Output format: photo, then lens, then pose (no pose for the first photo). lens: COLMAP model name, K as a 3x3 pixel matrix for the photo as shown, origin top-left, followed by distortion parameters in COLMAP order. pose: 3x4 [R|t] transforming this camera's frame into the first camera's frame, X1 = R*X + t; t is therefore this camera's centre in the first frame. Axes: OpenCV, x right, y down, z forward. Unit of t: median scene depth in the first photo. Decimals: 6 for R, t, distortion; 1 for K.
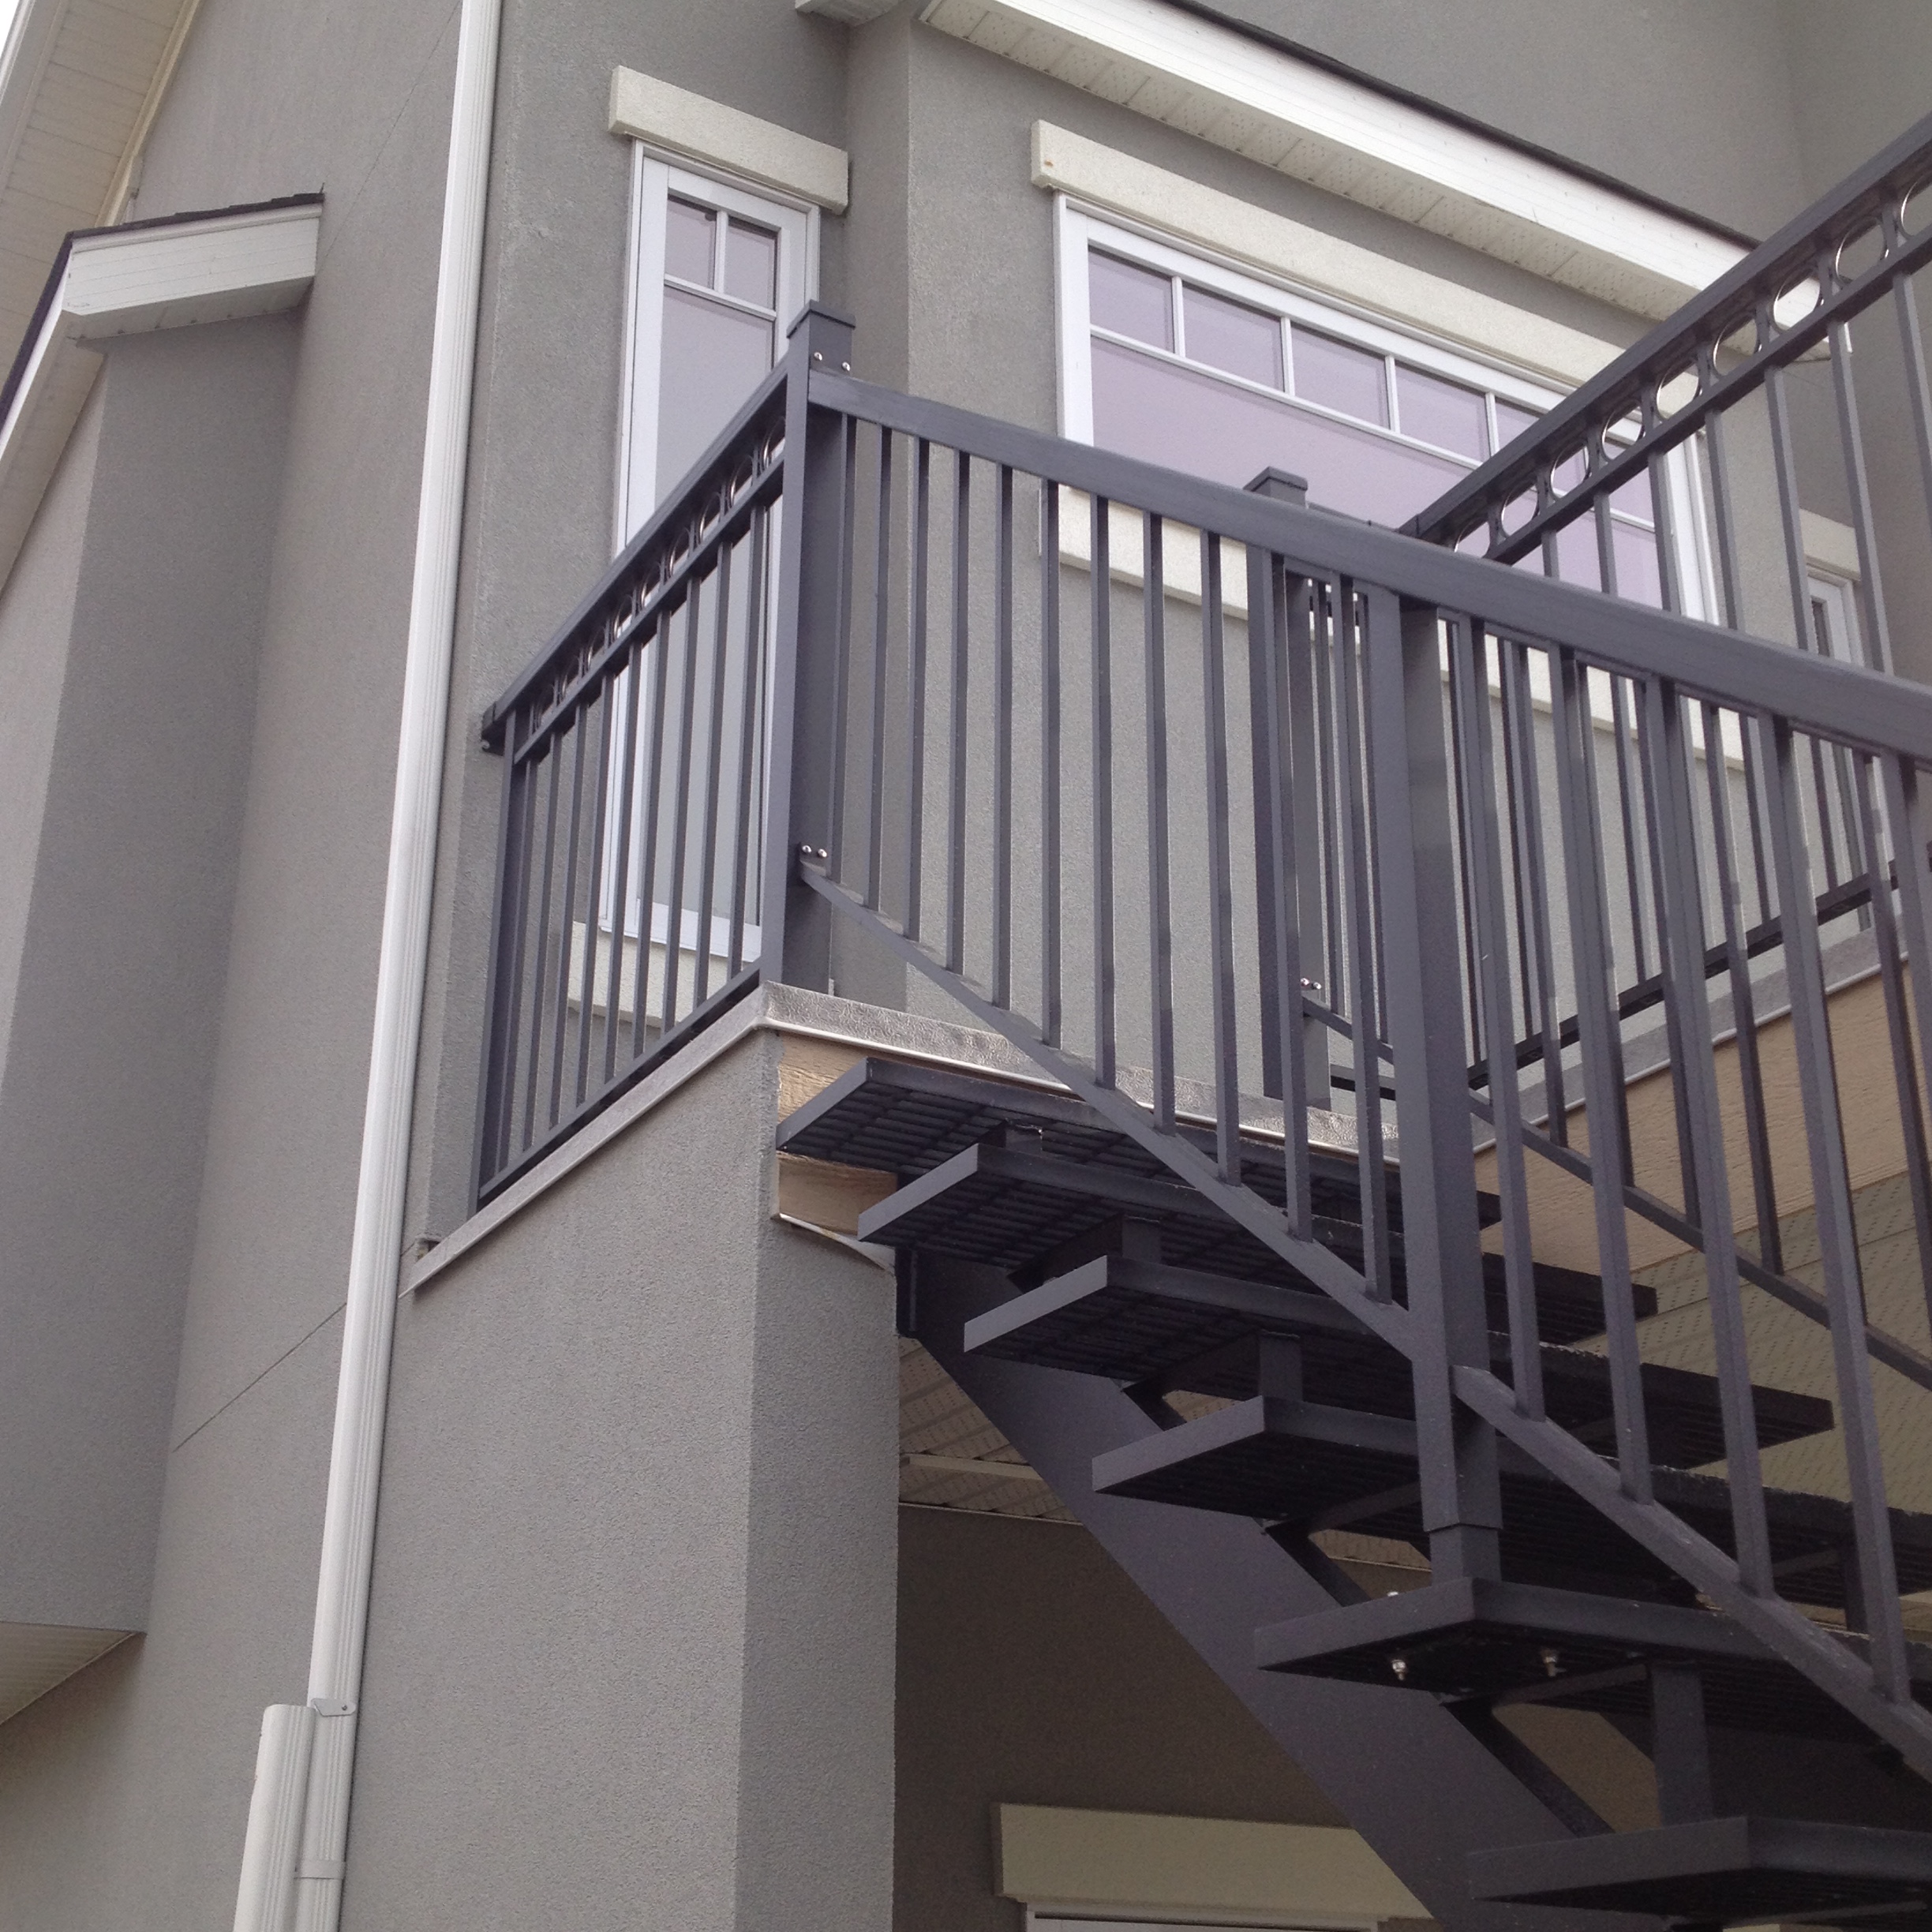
lens RADIAL K [[2669.8, 0, 966.0], [0, 2669.8, 966.0], [0, 0, 1]] dist [0.106734, -0.004616]
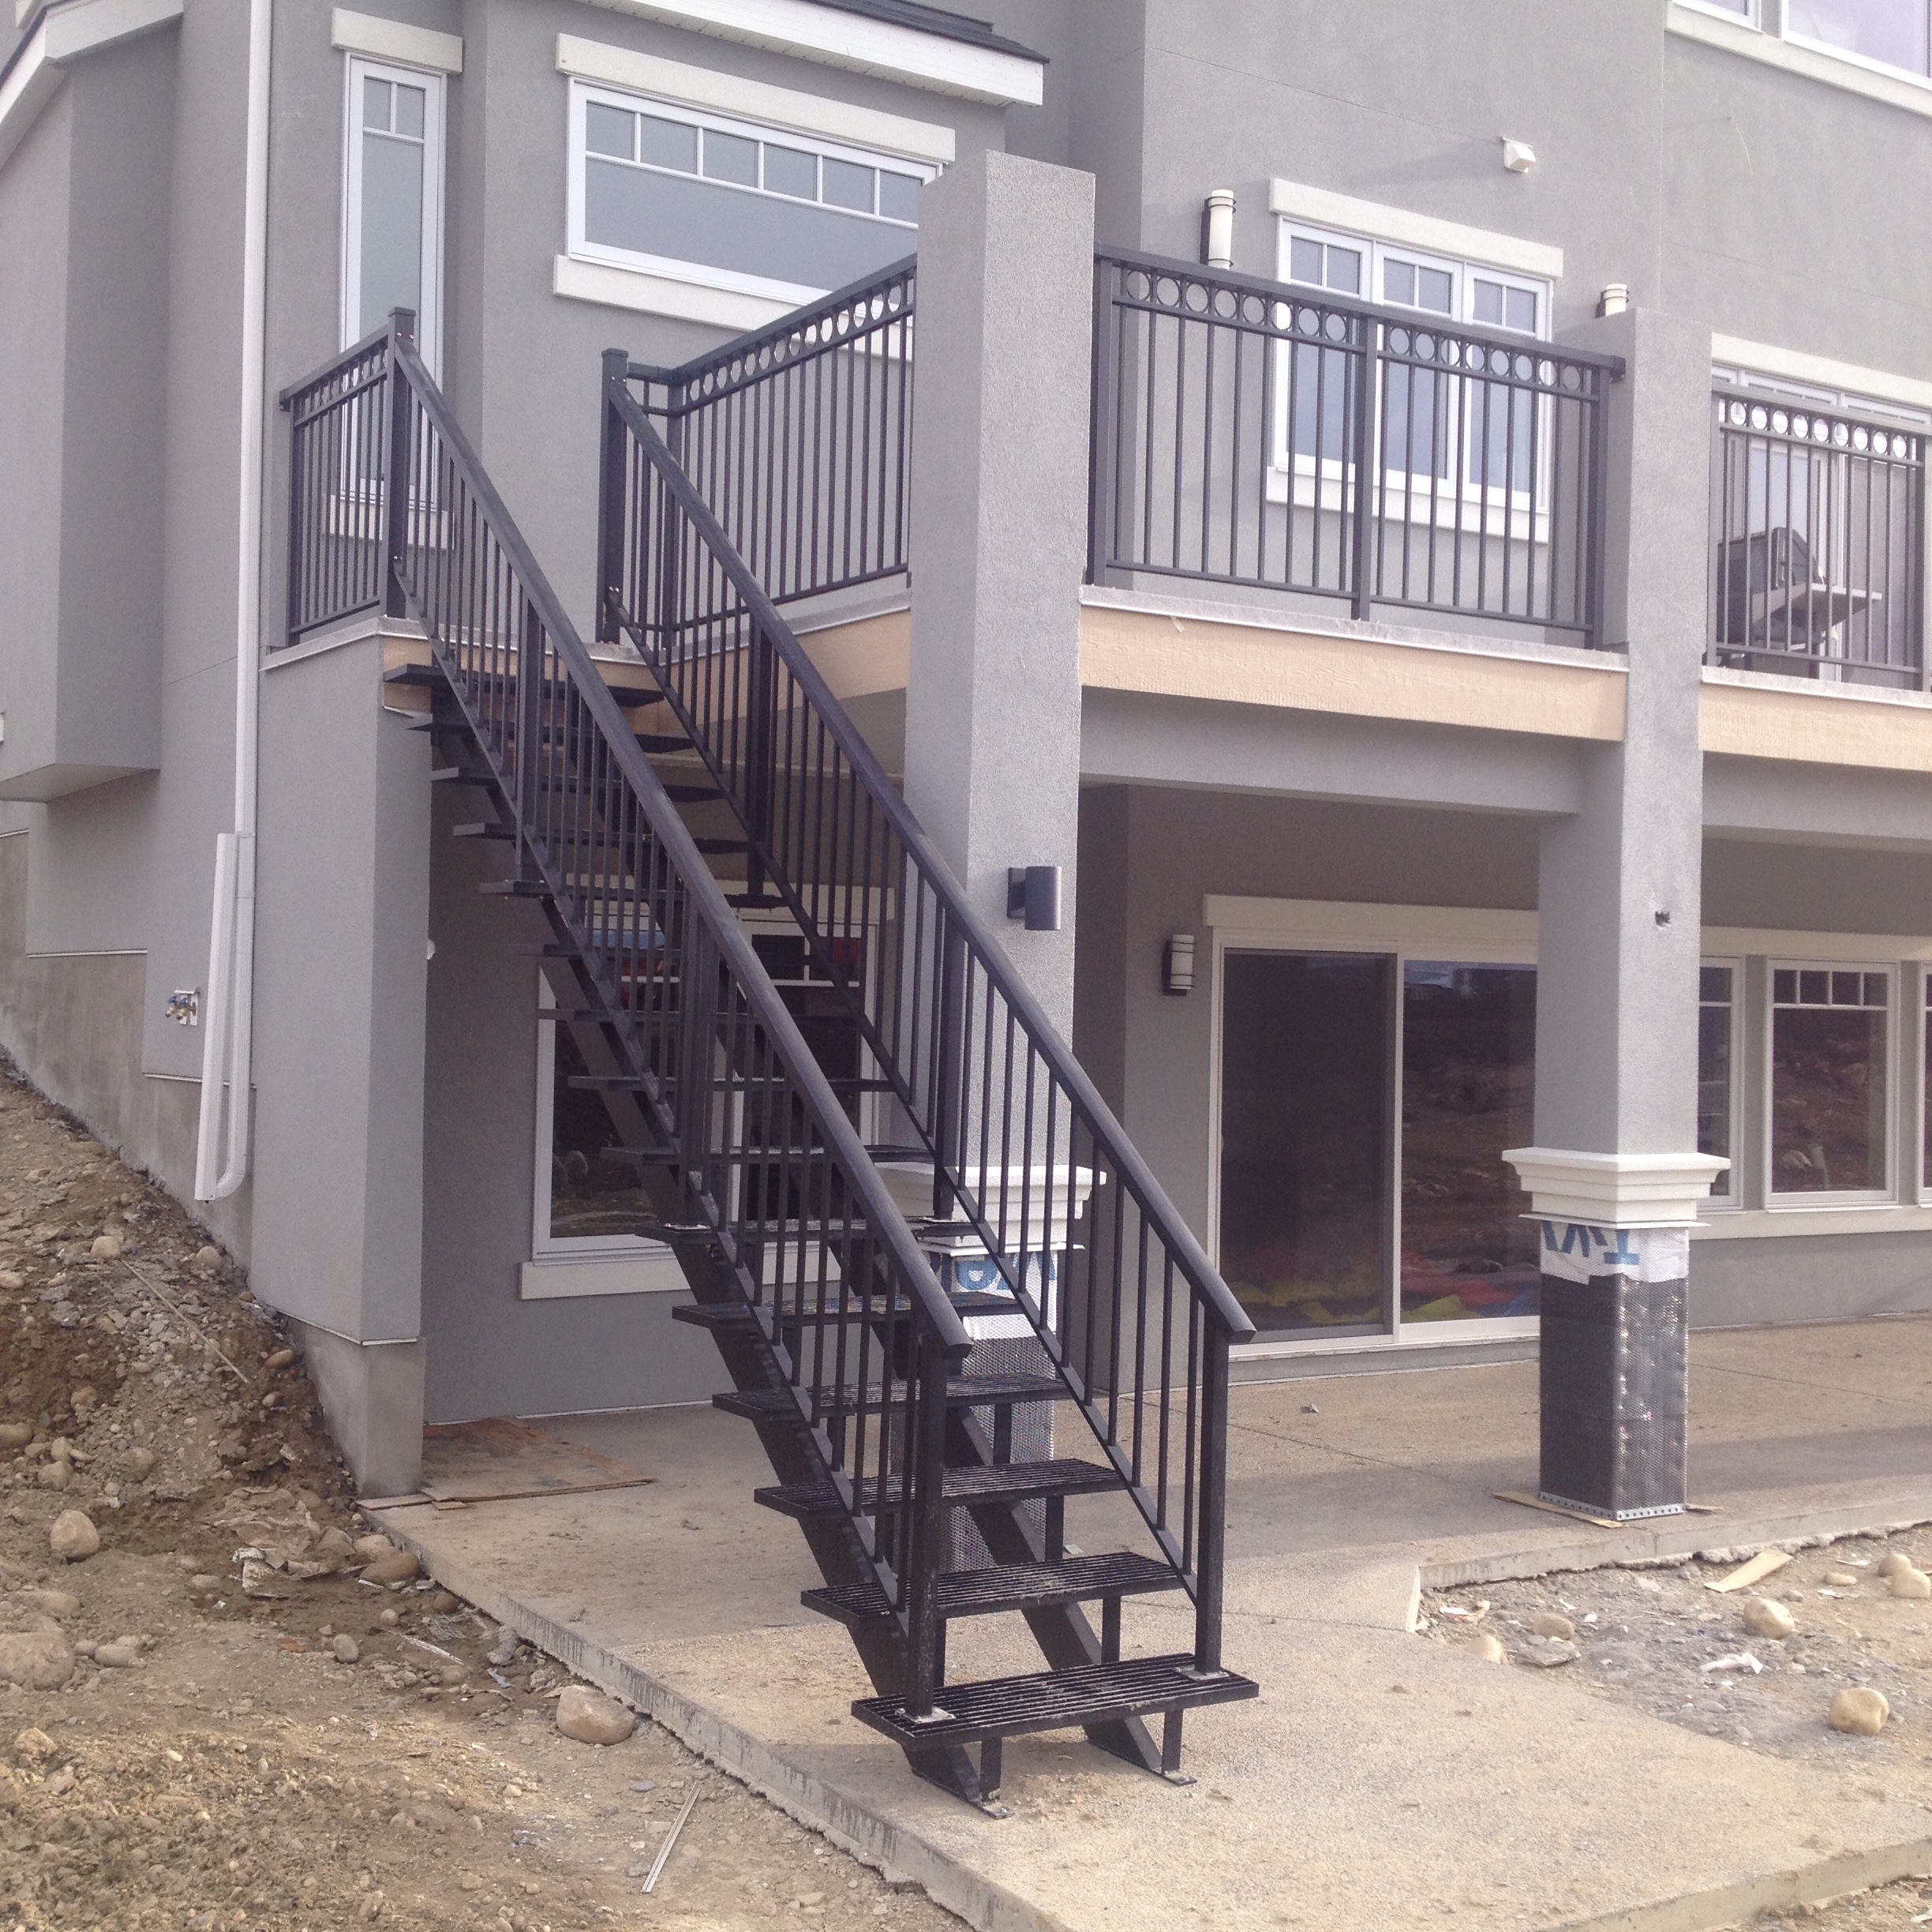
lens RADIAL K [[2415.7, 0, 965.6], [0, 2415.7, 1019.1], [0, 0, 1]] dist [0.009702, -0.073868]
pose [[0.998156, 0.024867, 0.055365, 0.255890], [-0.045702, 0.908202, 0.416029, -0.435406], [-0.039938, -0.417792, 0.907664, -0.926748]]
